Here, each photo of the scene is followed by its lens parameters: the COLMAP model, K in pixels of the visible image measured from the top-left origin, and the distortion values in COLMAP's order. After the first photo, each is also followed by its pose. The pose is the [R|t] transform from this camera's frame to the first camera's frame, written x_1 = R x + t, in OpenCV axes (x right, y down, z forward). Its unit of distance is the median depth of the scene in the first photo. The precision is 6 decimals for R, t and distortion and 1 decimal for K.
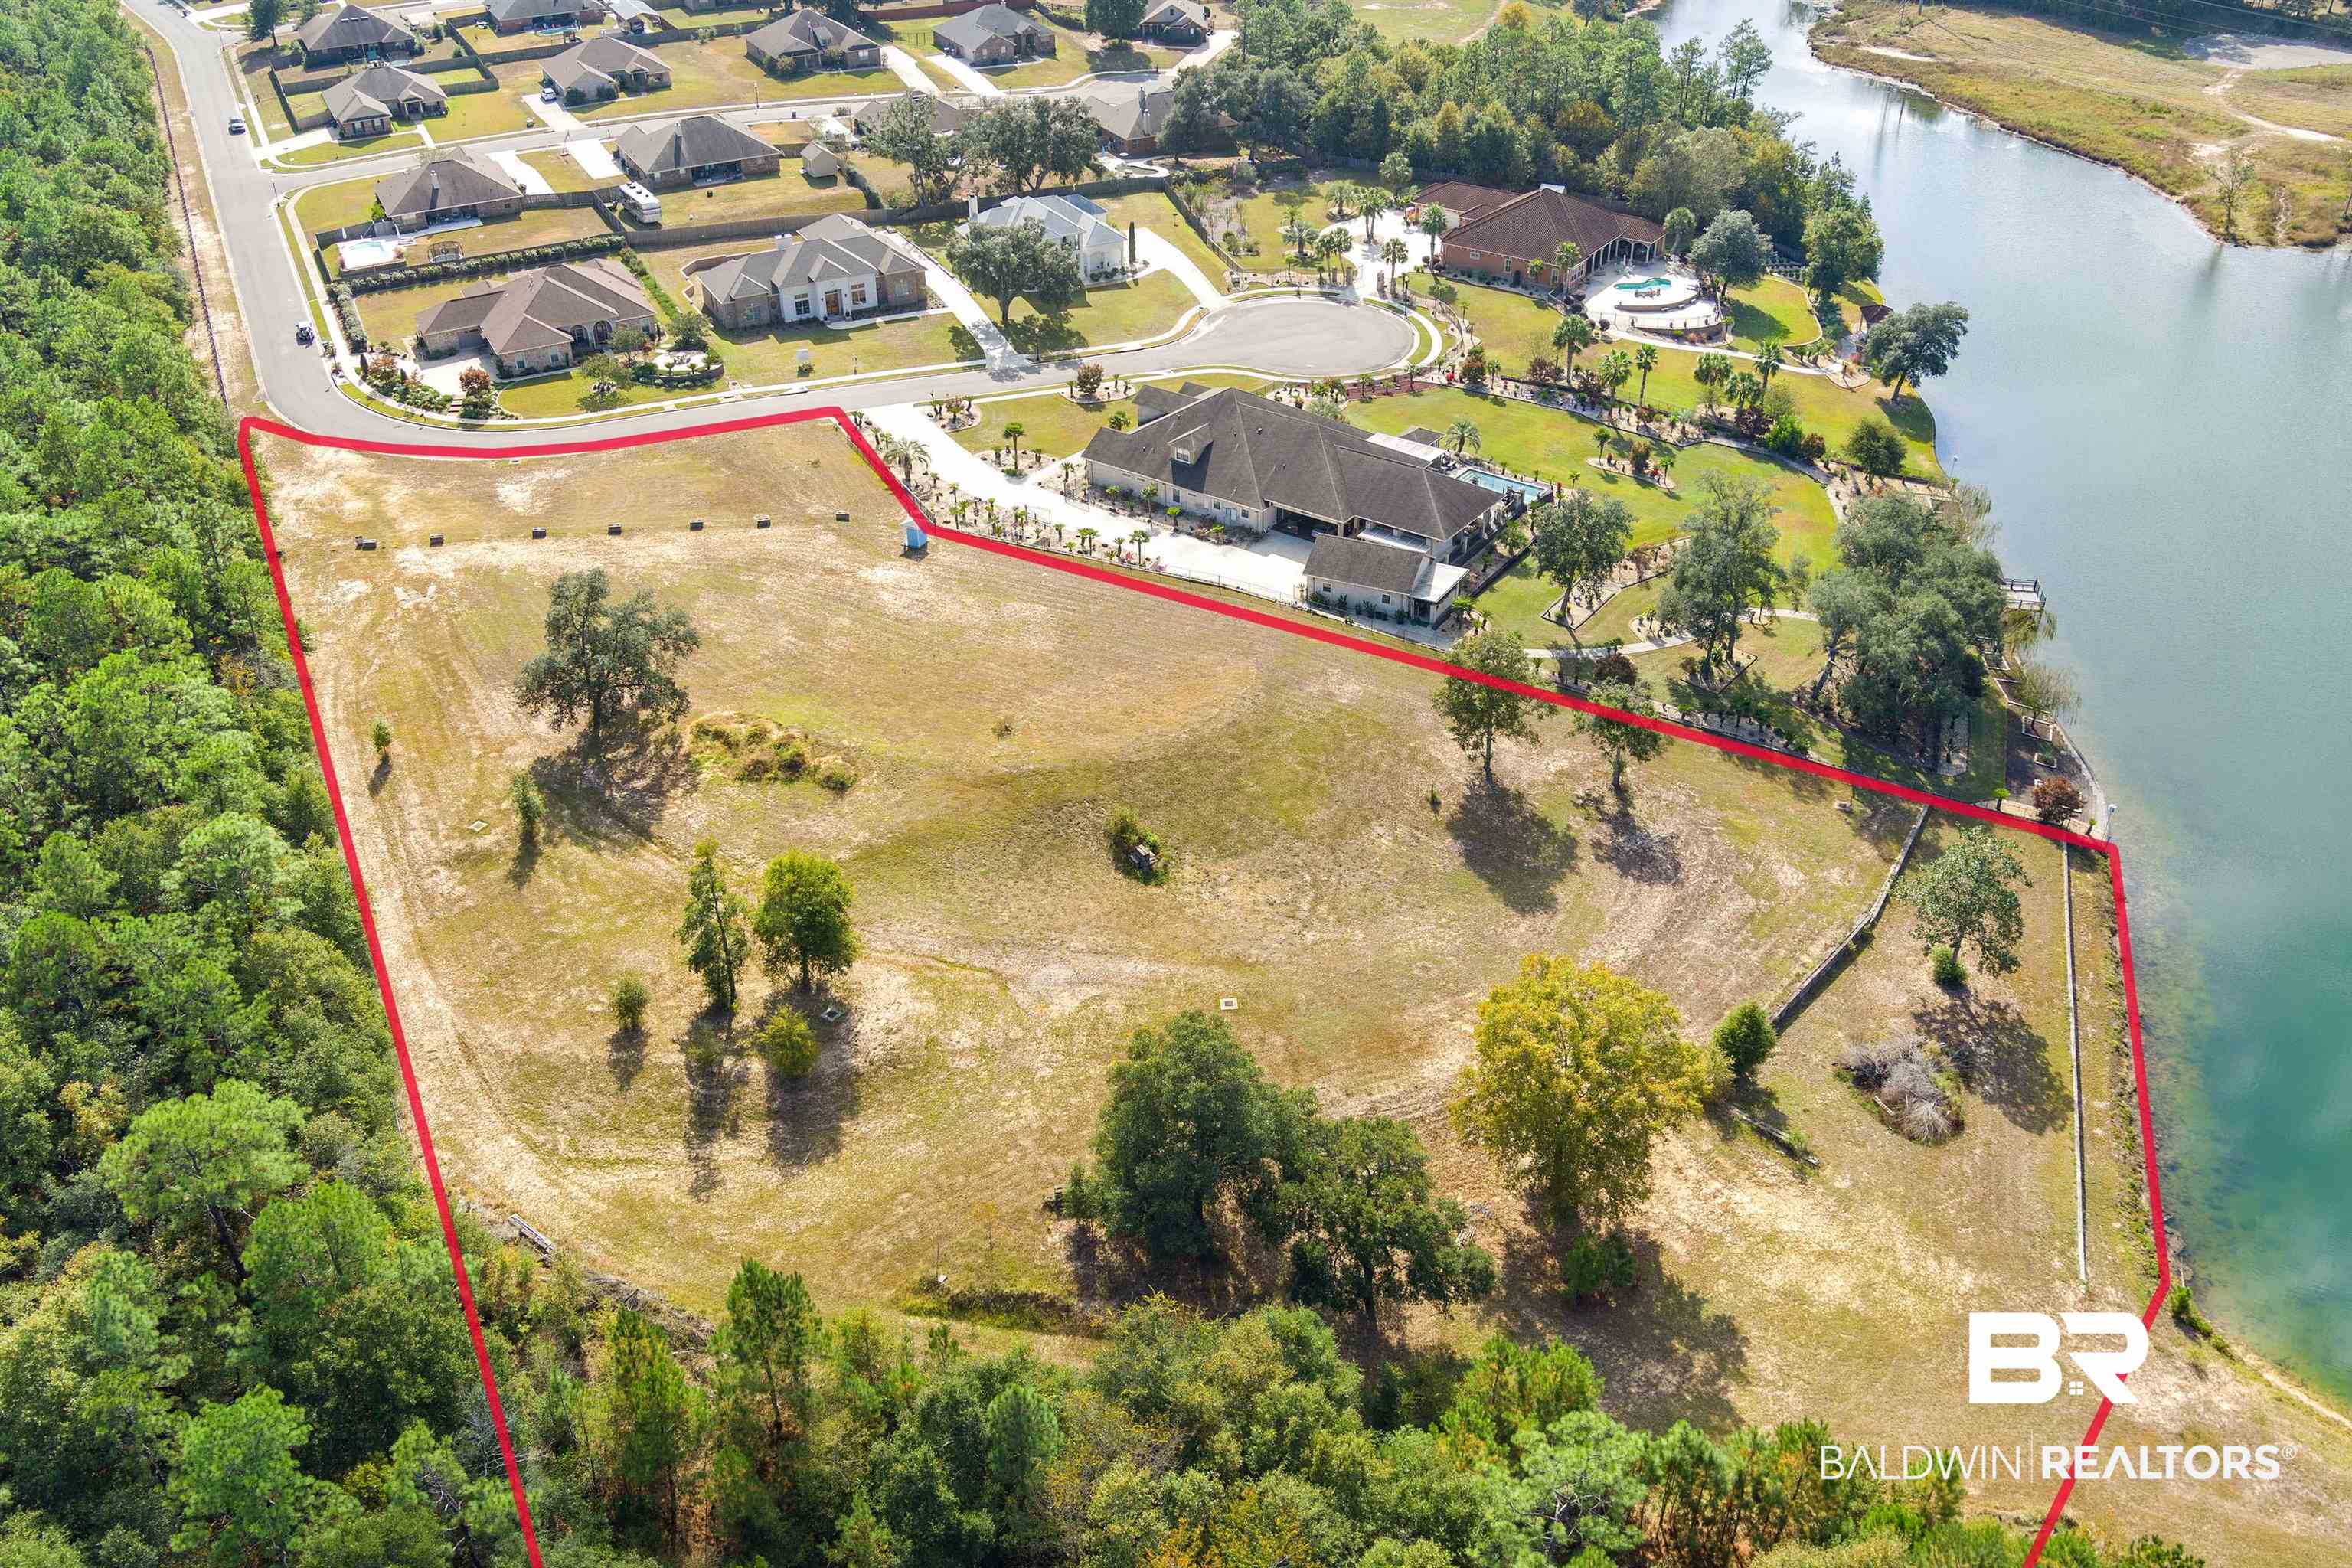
lens RADIAL K [[1893.0, 0, 1178.7], [0, 1893.0, 782.5], [0, 0, 1]] dist [-0.080585, 0.038361]
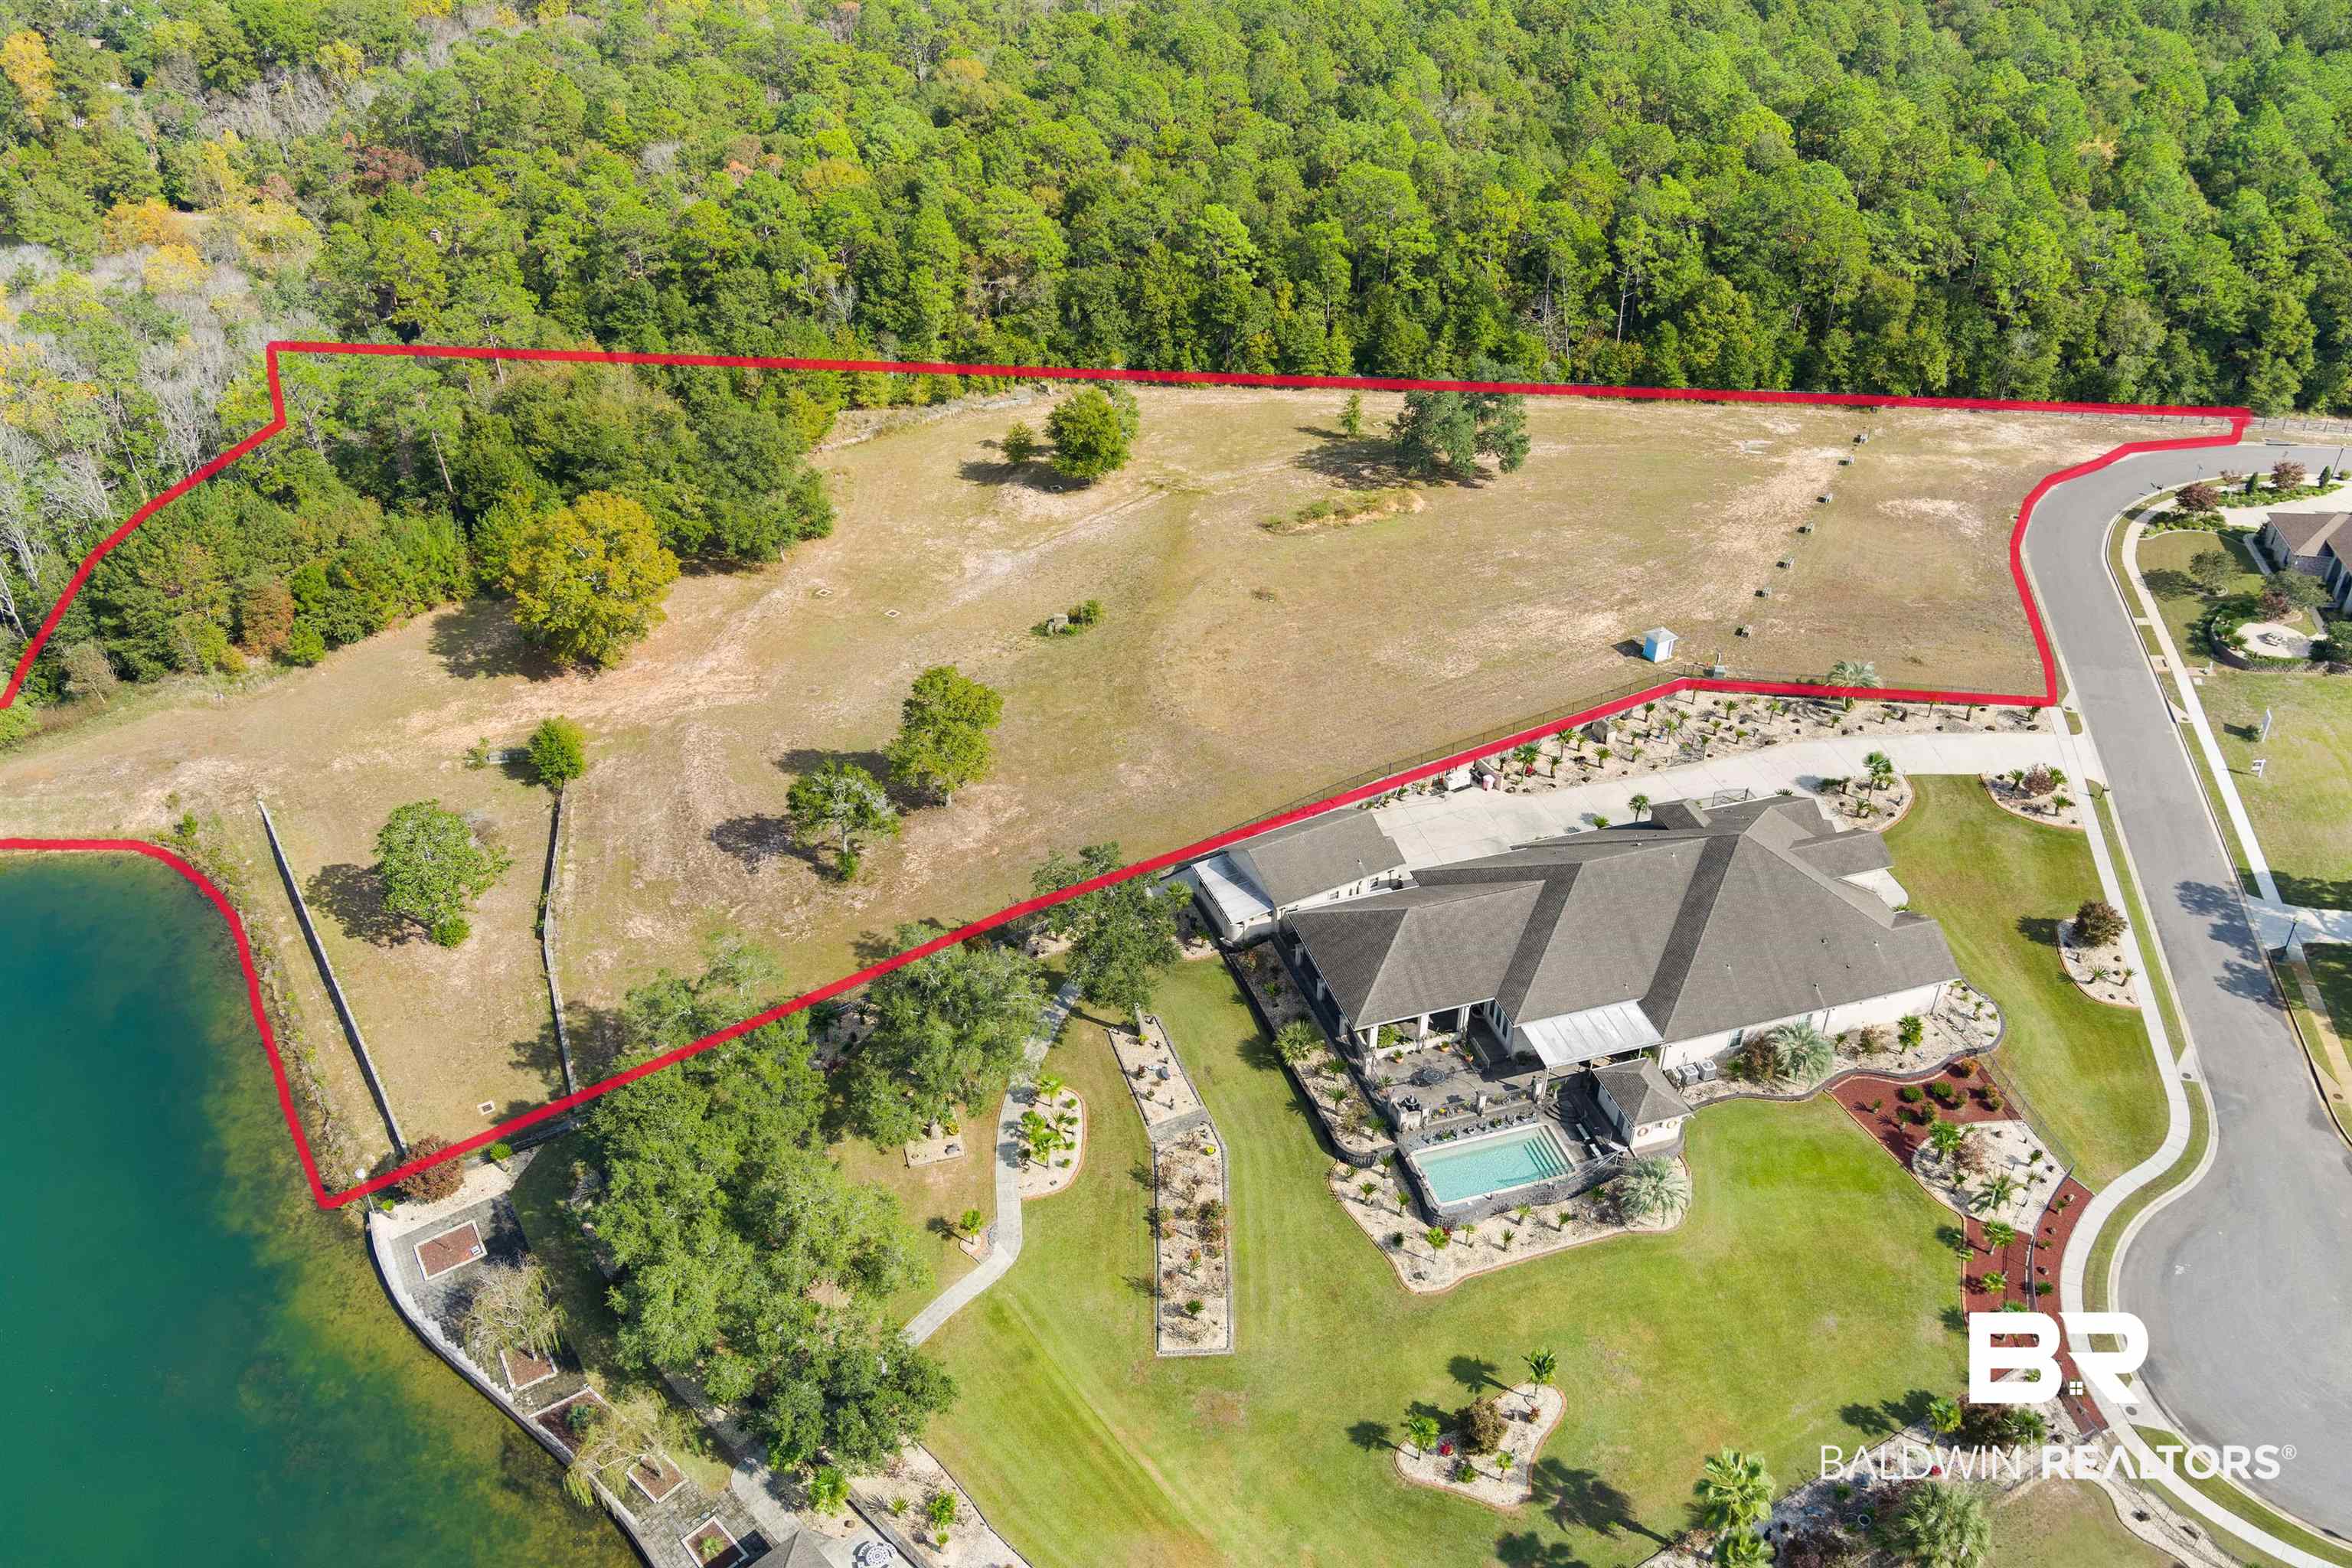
lens RADIAL K [[1893.0, 0, 1183.7], [0, 1893.0, 790.0], [0, 0, 1]] dist [-0.080585, 0.038361]
pose [[-0.601362, 0.459714, -0.653473, 0.636888], [-0.440729, 0.491332, 0.751233, -0.700227], [0.666424, 0.739768, -0.092859, 1.031295]]
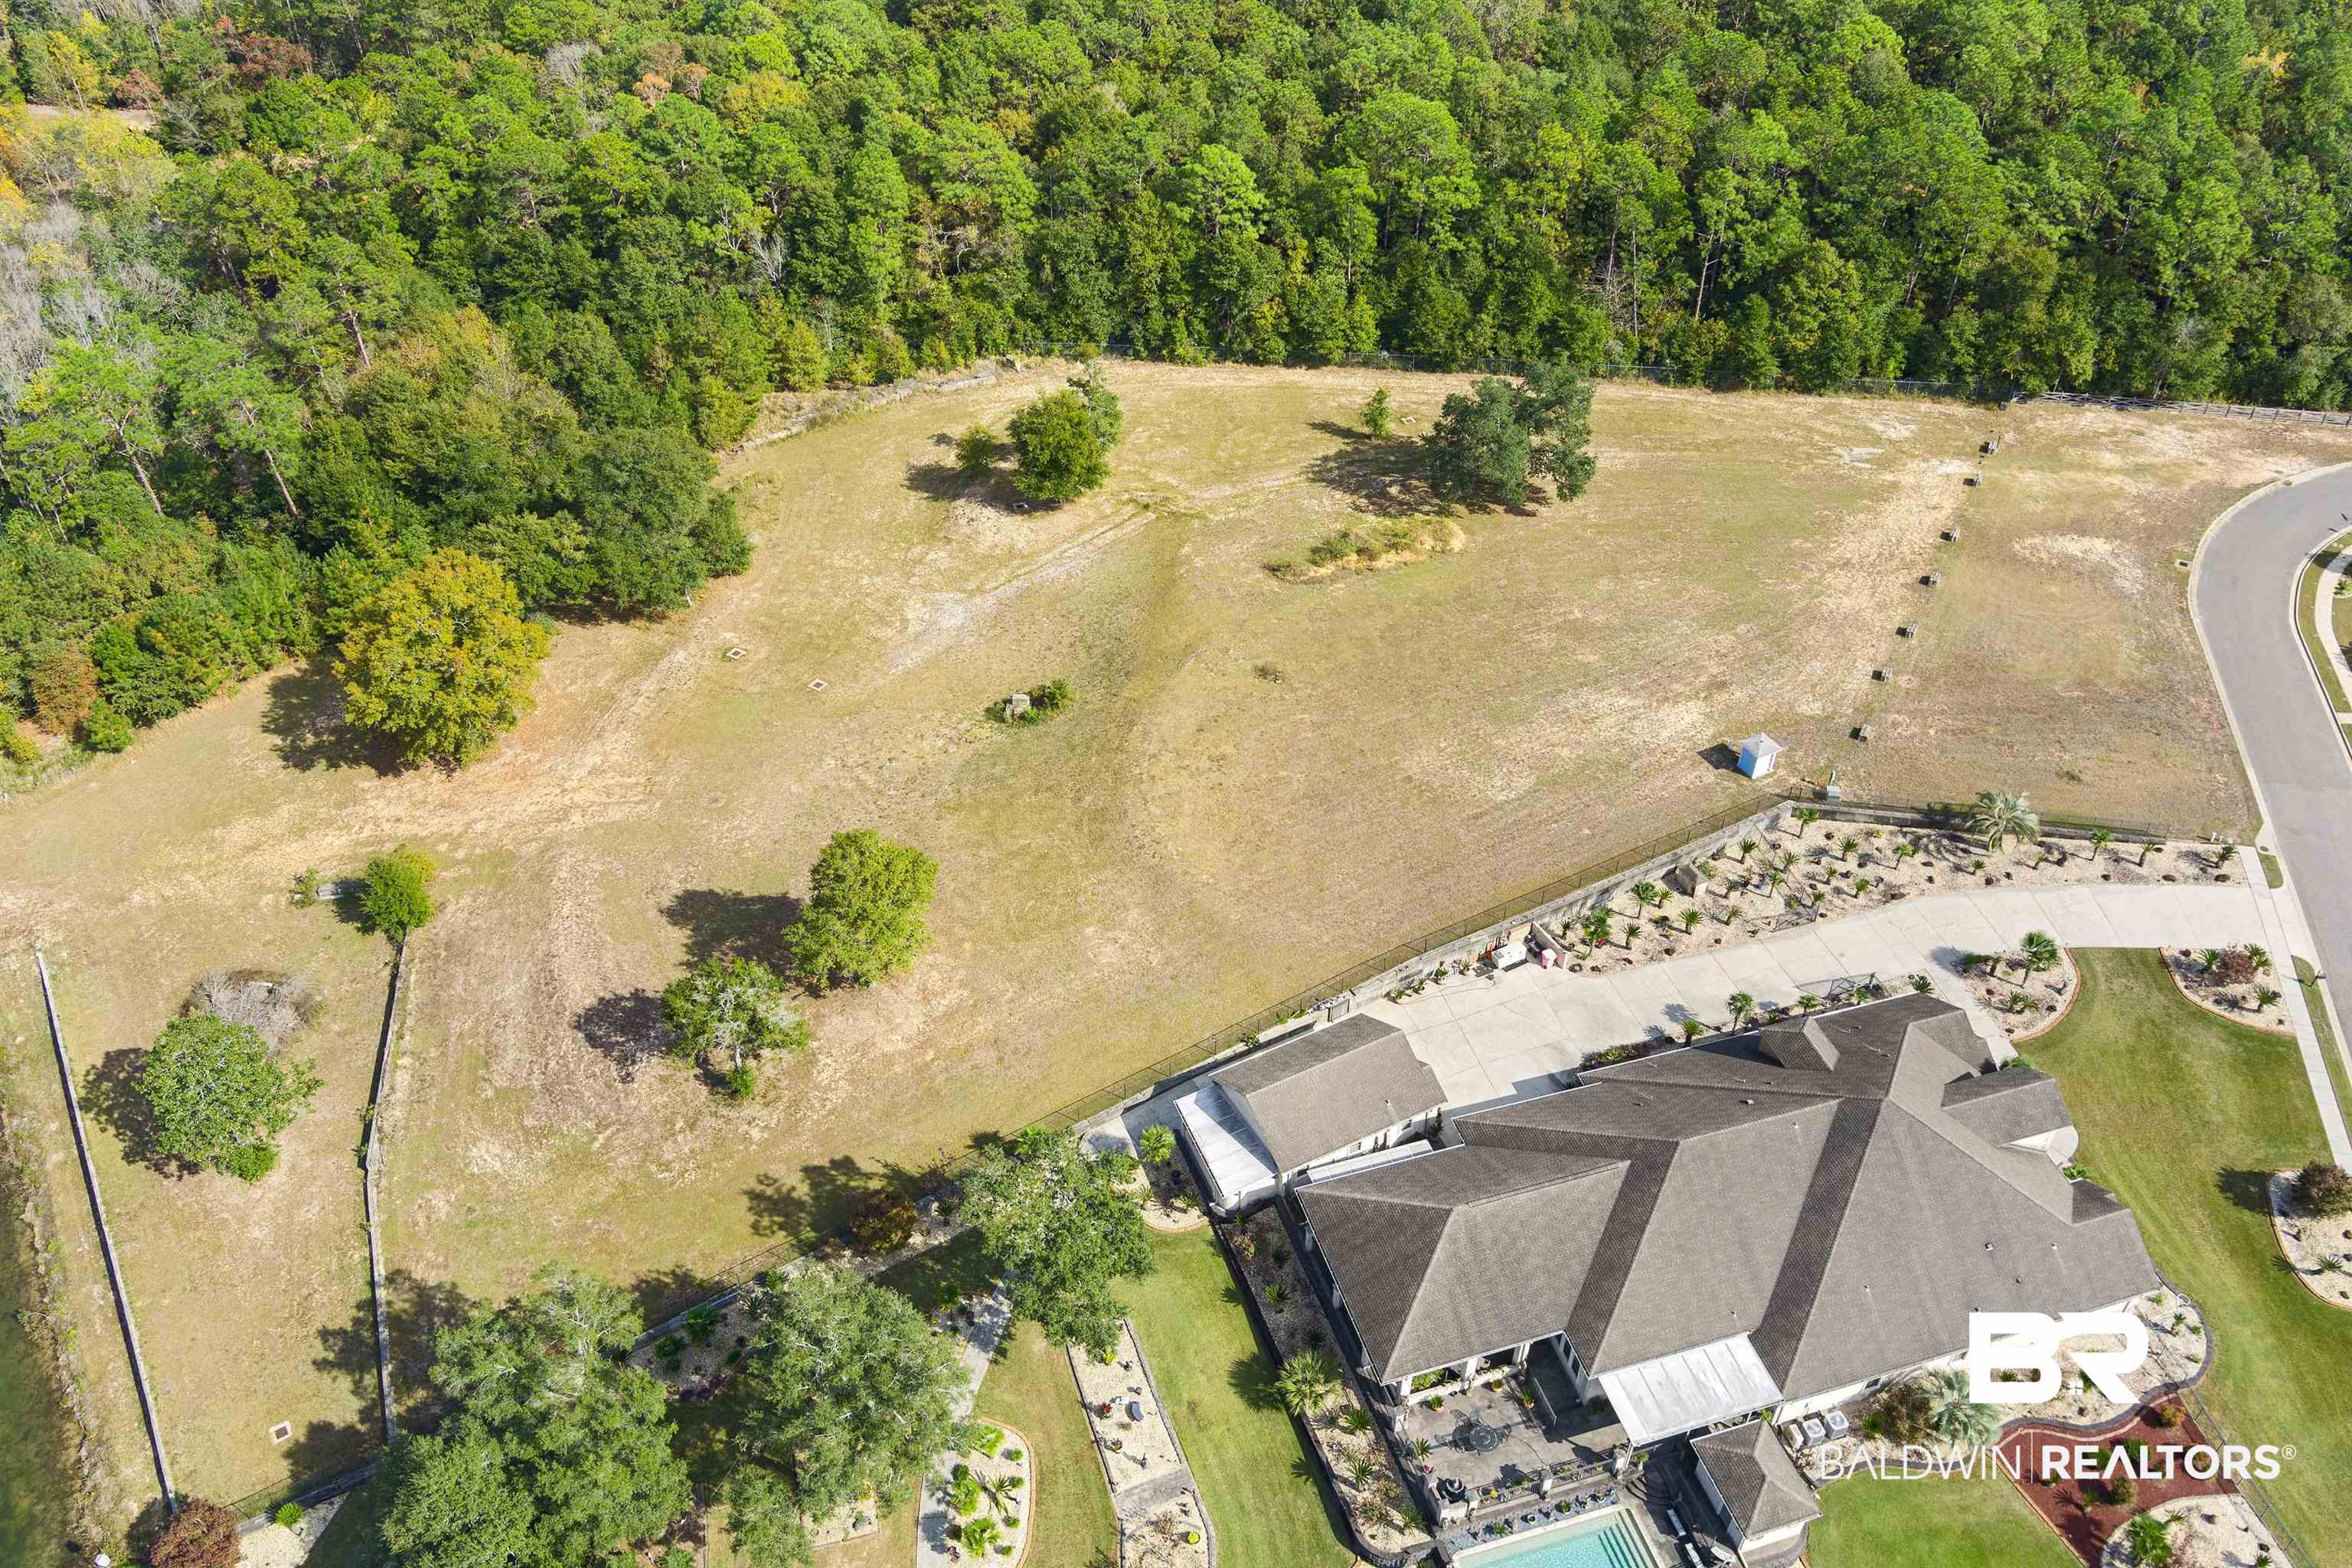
lens RADIAL K [[1893.0, 0, 1181.3], [0, 1893.0, 788.0], [0, 0, 1]] dist [-0.080585, 0.038361]
pose [[-0.605482, 0.515796, -0.606091, 0.455037], [-0.439189, 0.418548, 0.794940, -0.629996], [0.663705, 0.747511, -0.026891, 0.924971]]
